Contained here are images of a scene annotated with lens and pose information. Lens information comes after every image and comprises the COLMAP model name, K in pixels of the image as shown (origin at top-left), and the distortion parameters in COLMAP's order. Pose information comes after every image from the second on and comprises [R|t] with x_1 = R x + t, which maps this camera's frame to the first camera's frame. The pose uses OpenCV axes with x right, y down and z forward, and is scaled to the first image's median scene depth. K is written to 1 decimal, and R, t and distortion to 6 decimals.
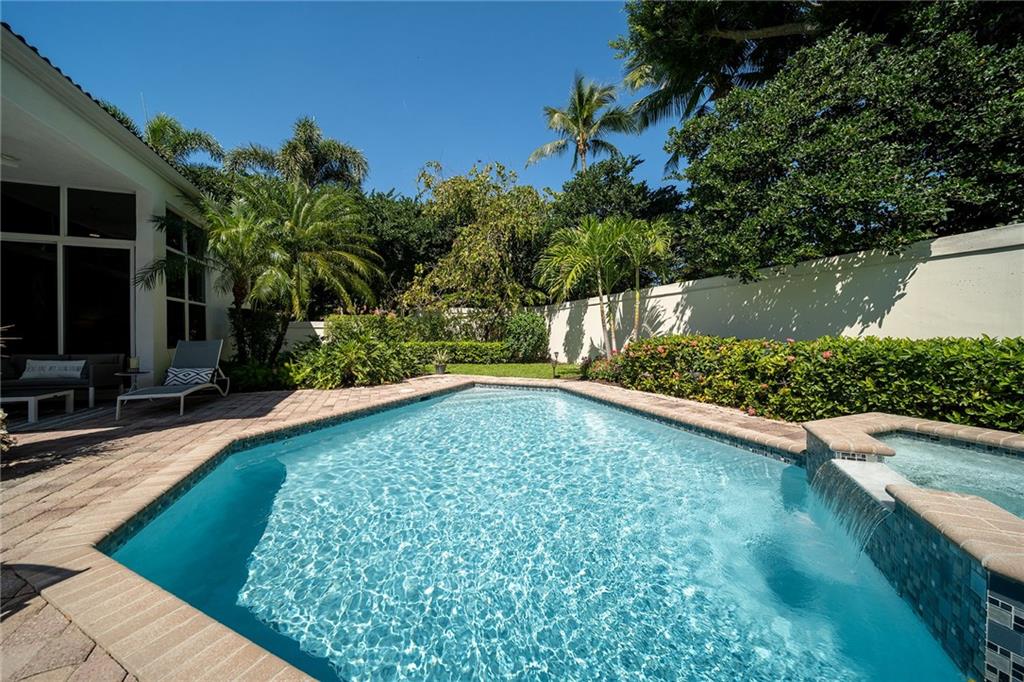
lens RADIAL K [[362.4, 0, 518.9], [0, 362.4, 340.8], [0, 0, 1]] dist [-0.003068, -0.000893]
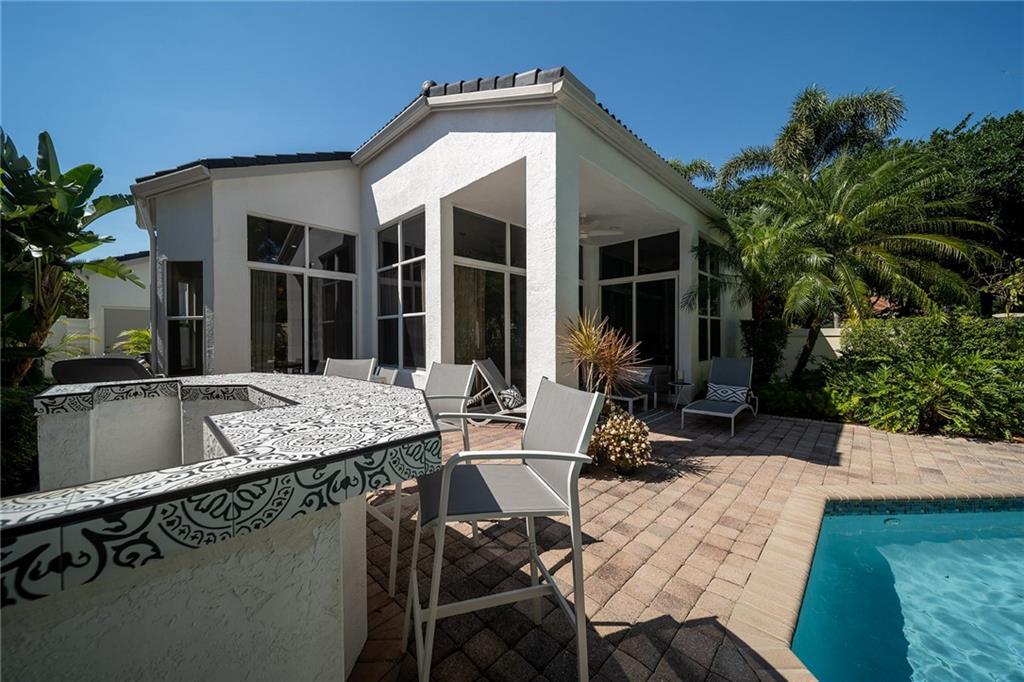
lens RADIAL K [[362.4, 0, 502.9], [0, 362.4, 339.0], [0, 0, 1]] dist [-0.003068, -0.000893]
pose [[0.394449, 0.007366, -0.918888, -0.179562], [-0.008980, 0.999951, 0.004161, -0.046085], [0.918874, 0.006611, 0.394496, 0.004192]]
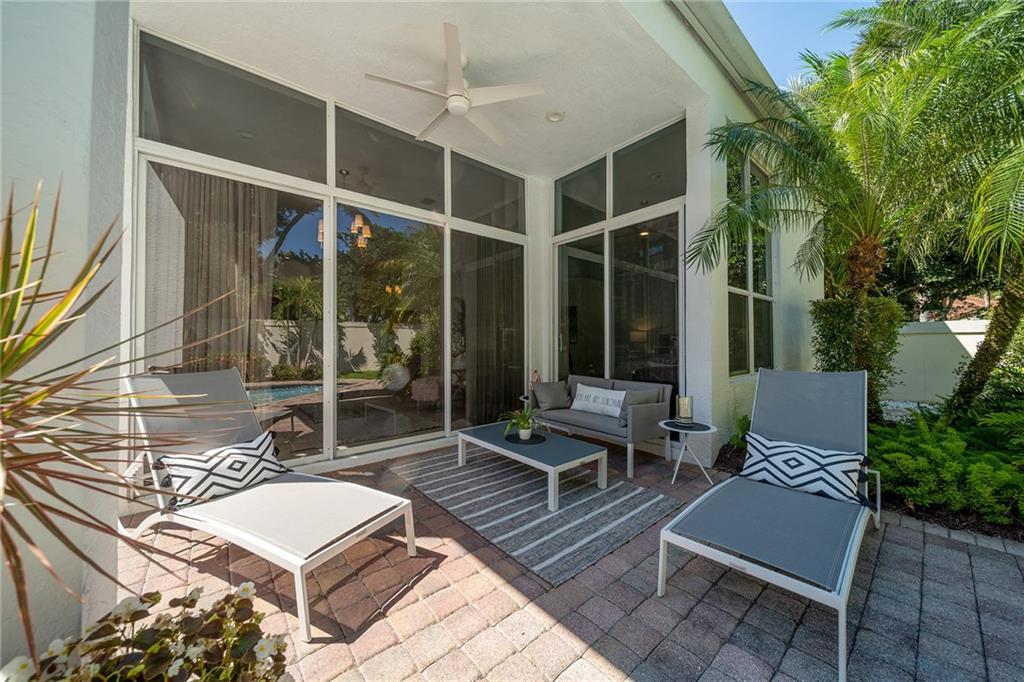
lens RADIAL K [[362.4, 0, 504.2], [0, 362.4, 338.7], [0, 0, 1]] dist [-0.003068, -0.000893]
pose [[0.311716, -0.011676, -0.950104, -0.532084], [-0.010874, 0.999815, -0.015855, -0.024728], [0.950113, 0.015274, 0.311531, 0.479081]]
